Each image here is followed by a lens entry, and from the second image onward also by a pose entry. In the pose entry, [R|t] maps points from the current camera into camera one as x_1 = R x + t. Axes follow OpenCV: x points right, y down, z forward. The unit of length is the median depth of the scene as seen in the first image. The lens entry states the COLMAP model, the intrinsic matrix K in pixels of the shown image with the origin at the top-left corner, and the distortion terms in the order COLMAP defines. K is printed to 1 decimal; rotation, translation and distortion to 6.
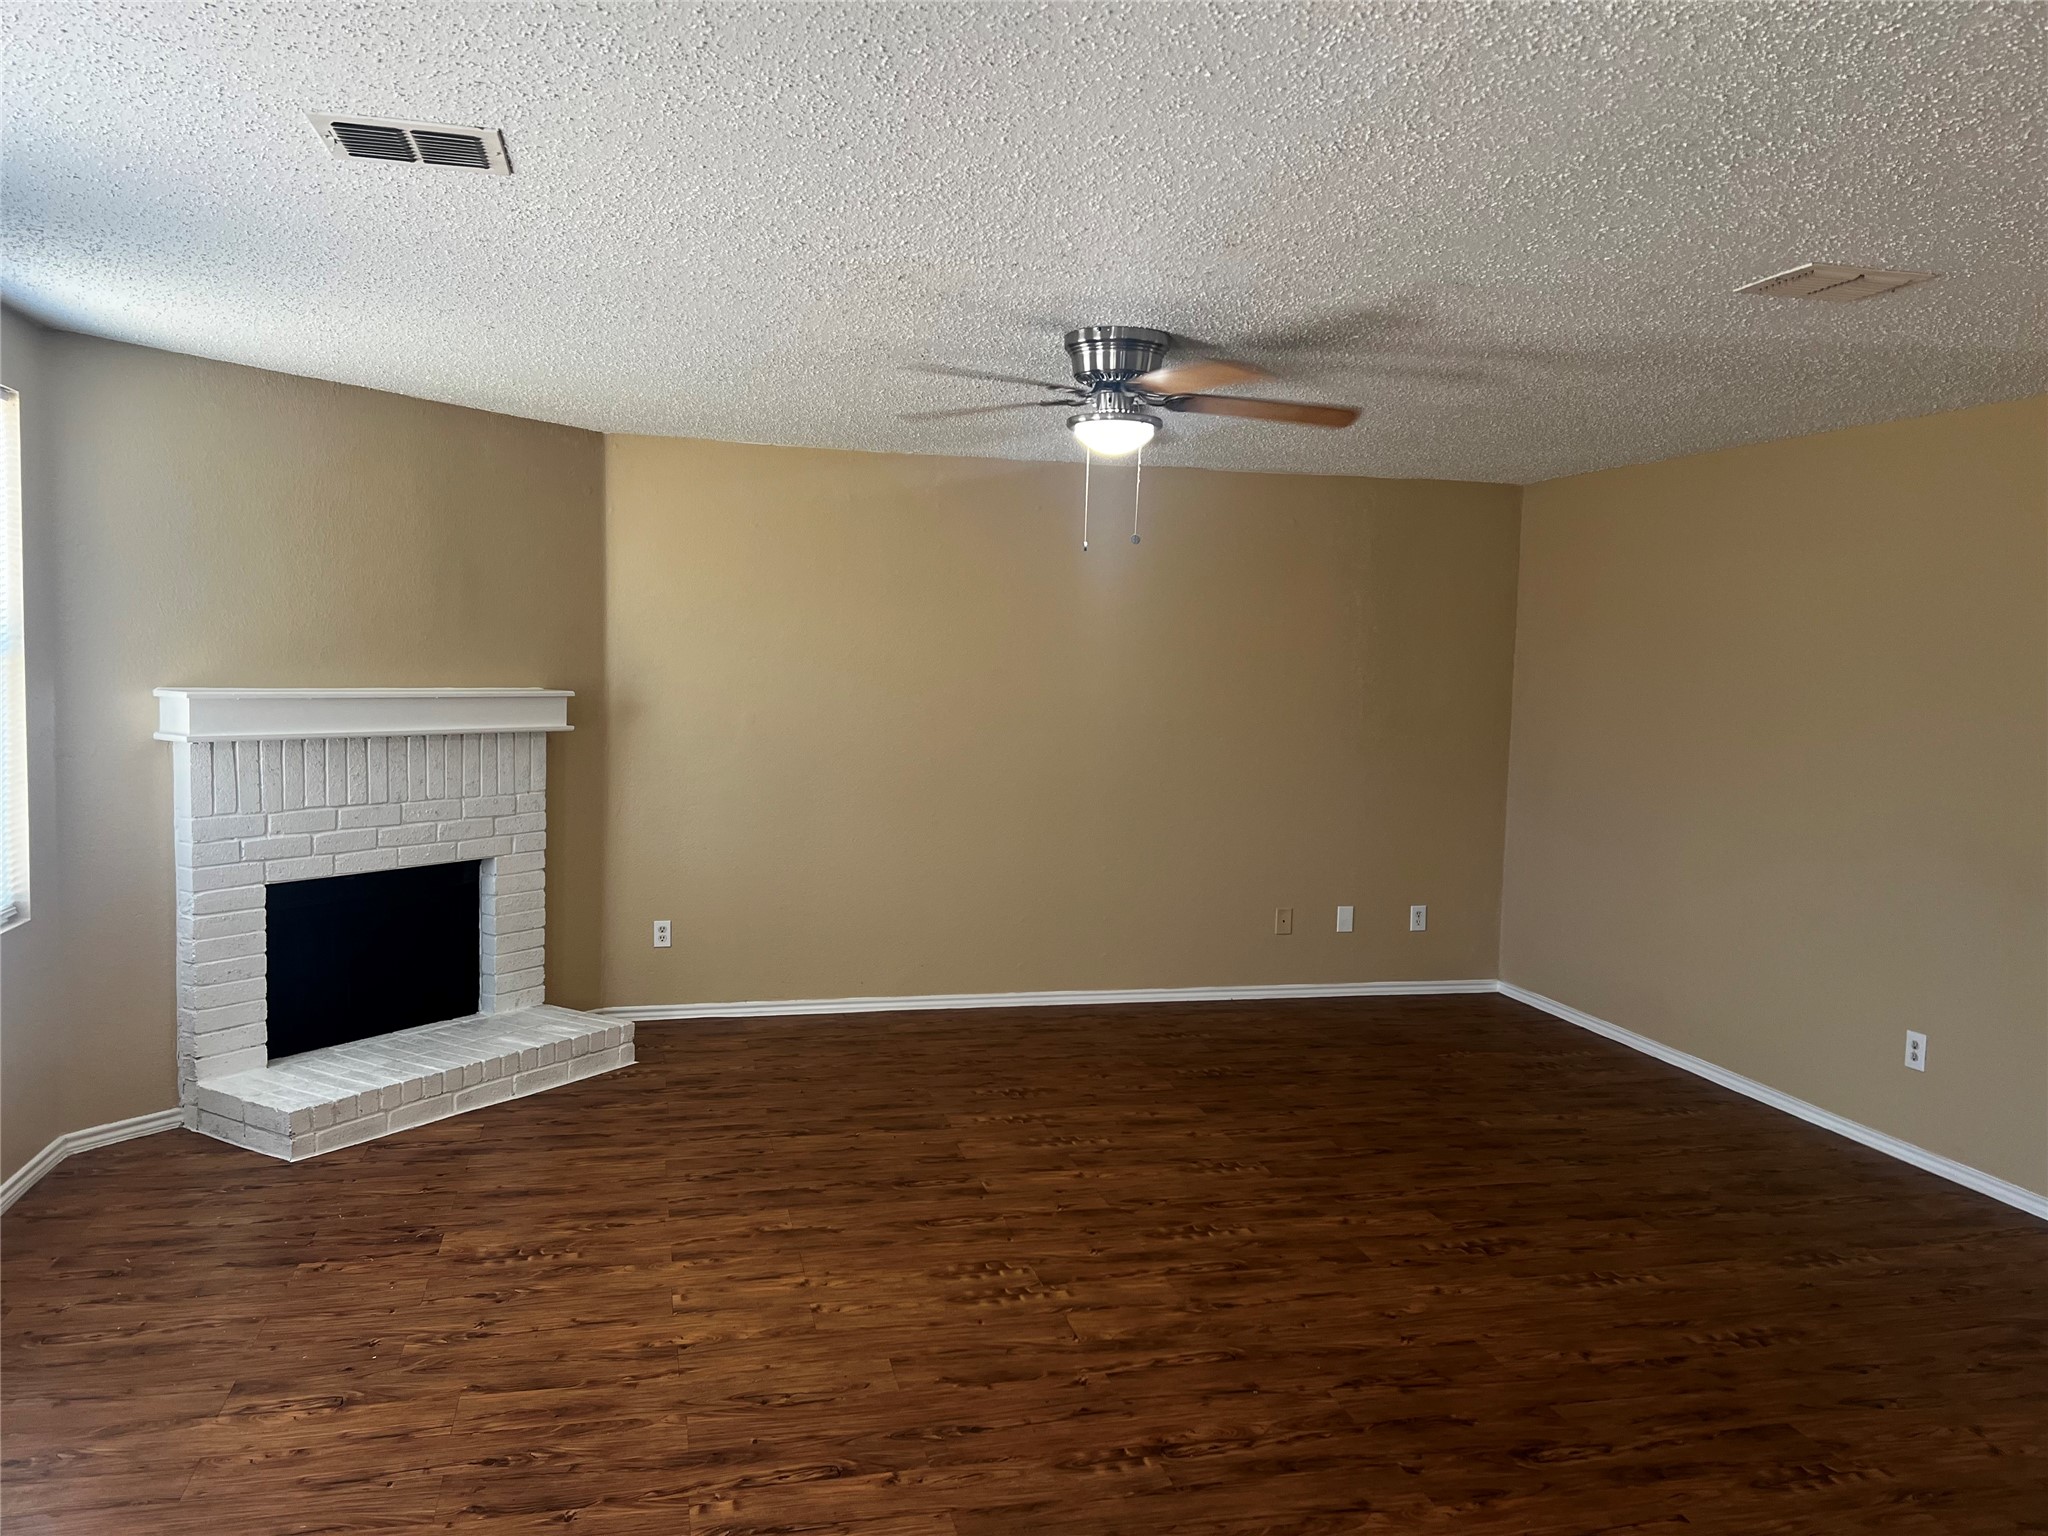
lens RADIAL K [[1535.9, 0, 1039.1], [0, 1535.9, 769.6], [0, 0, 1]] dist [0.094064, -0.129831]
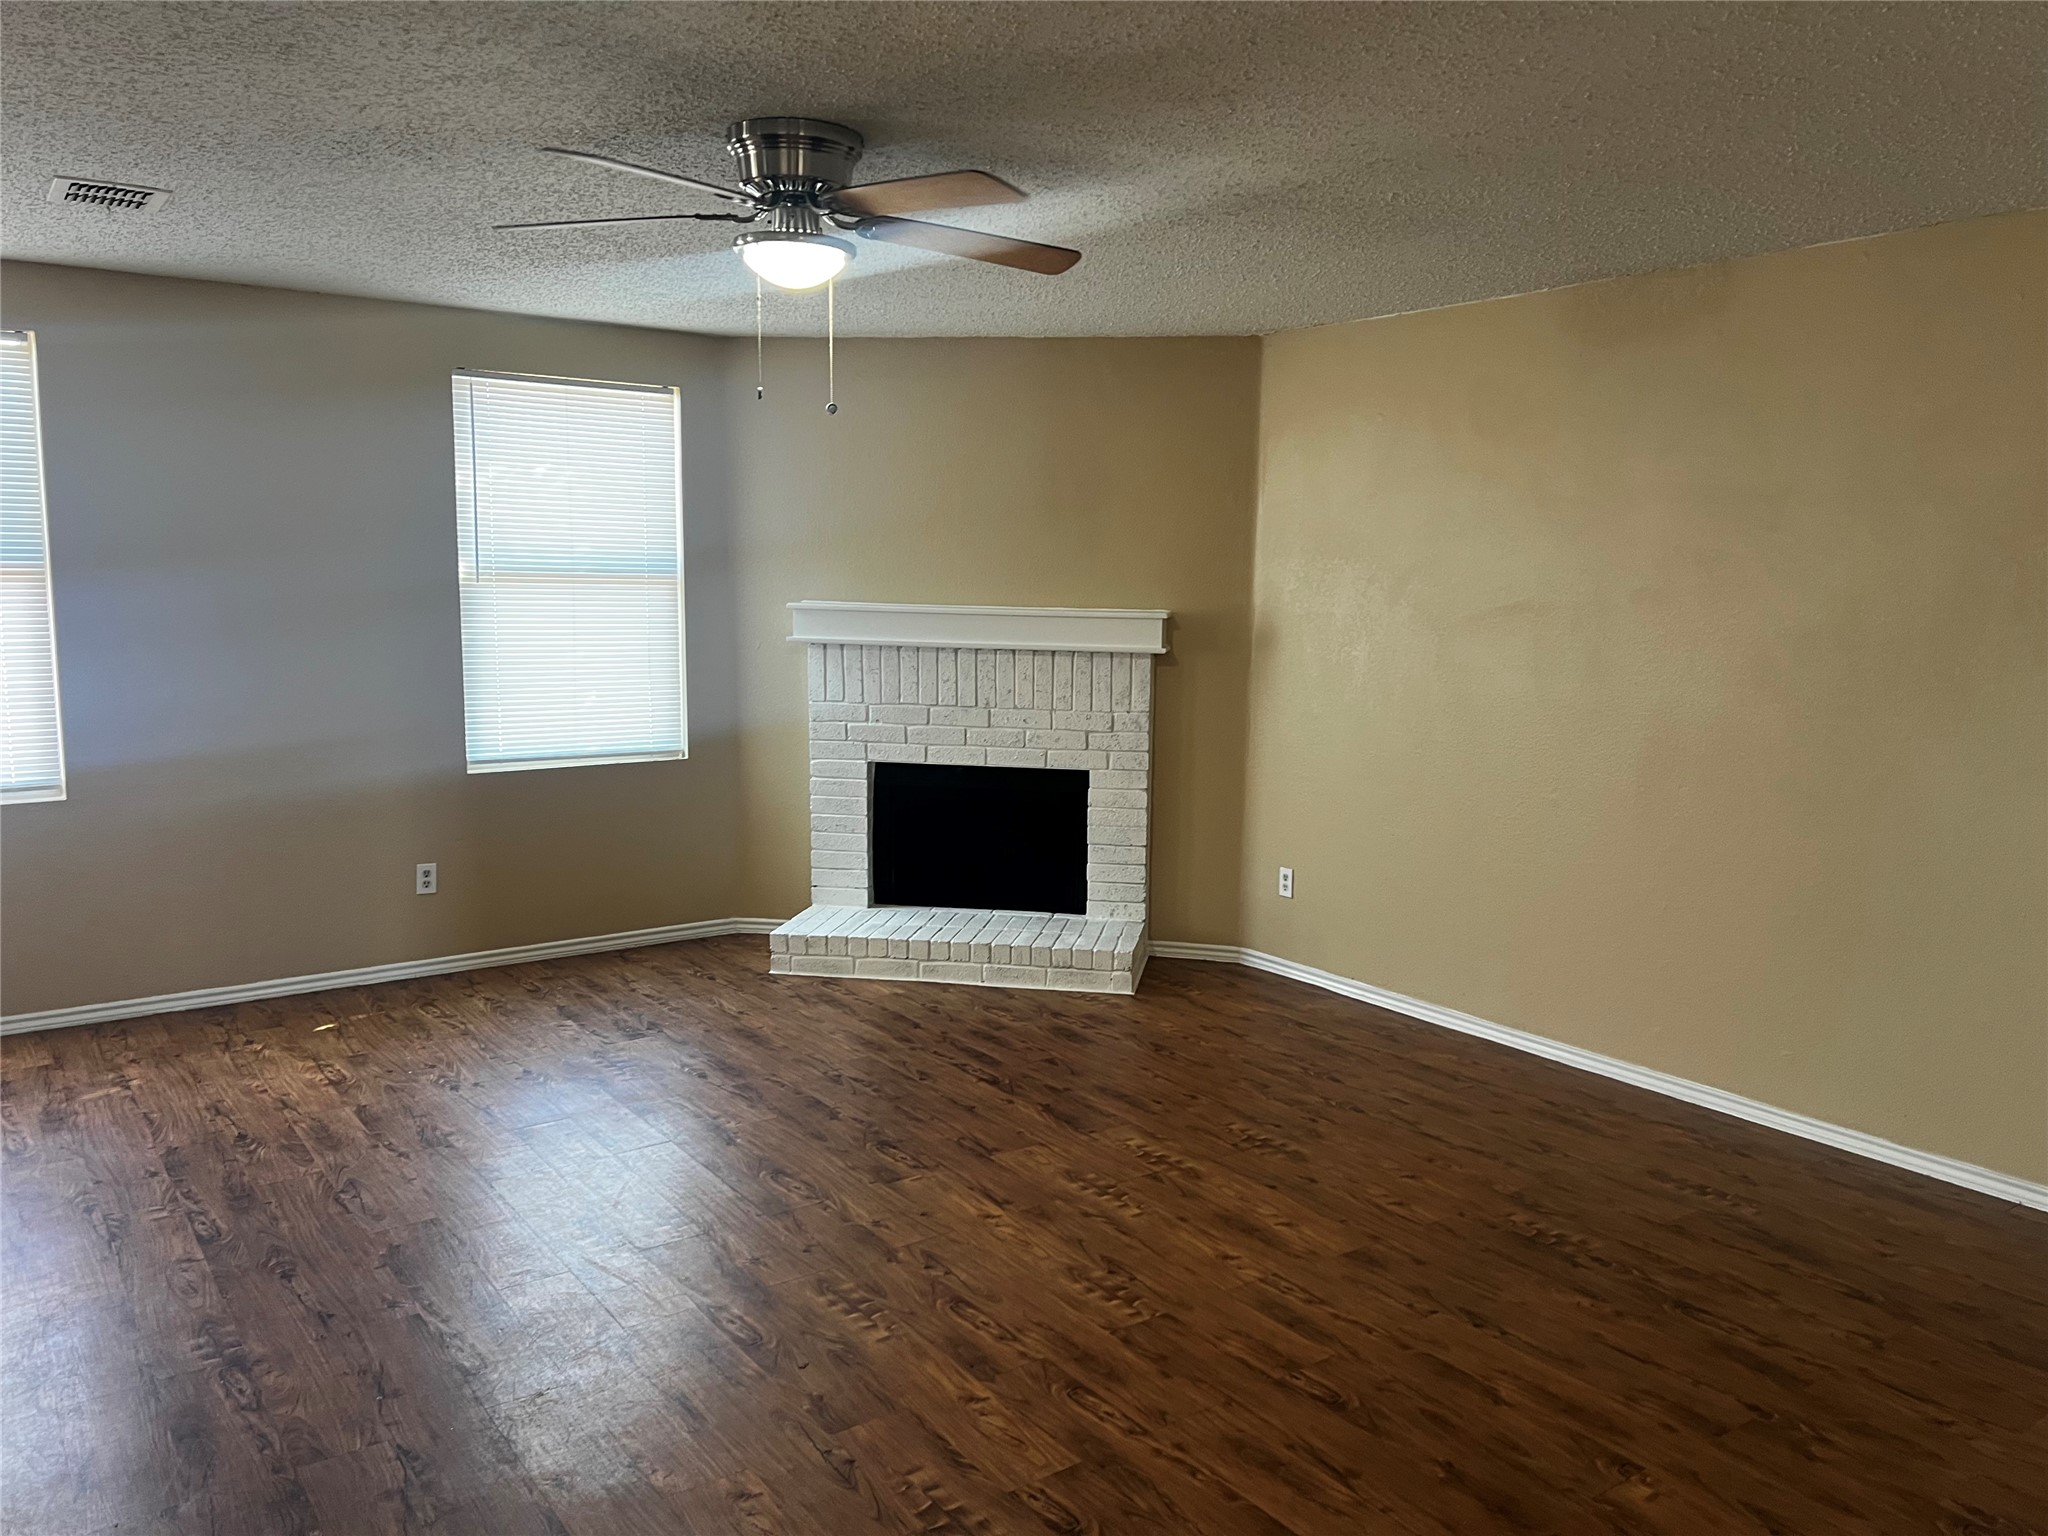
lens RADIAL K [[1535.9, 0, 1039.1], [0, 1535.9, 769.6], [0, 0, 1]] dist [0.094064, -0.129831]
pose [[0.370481, 0.100481, -0.923389, 0.691580], [-0.075503, 0.994099, 0.077883, -0.025787], [0.925766, 0.040864, 0.375881, 0.667449]]
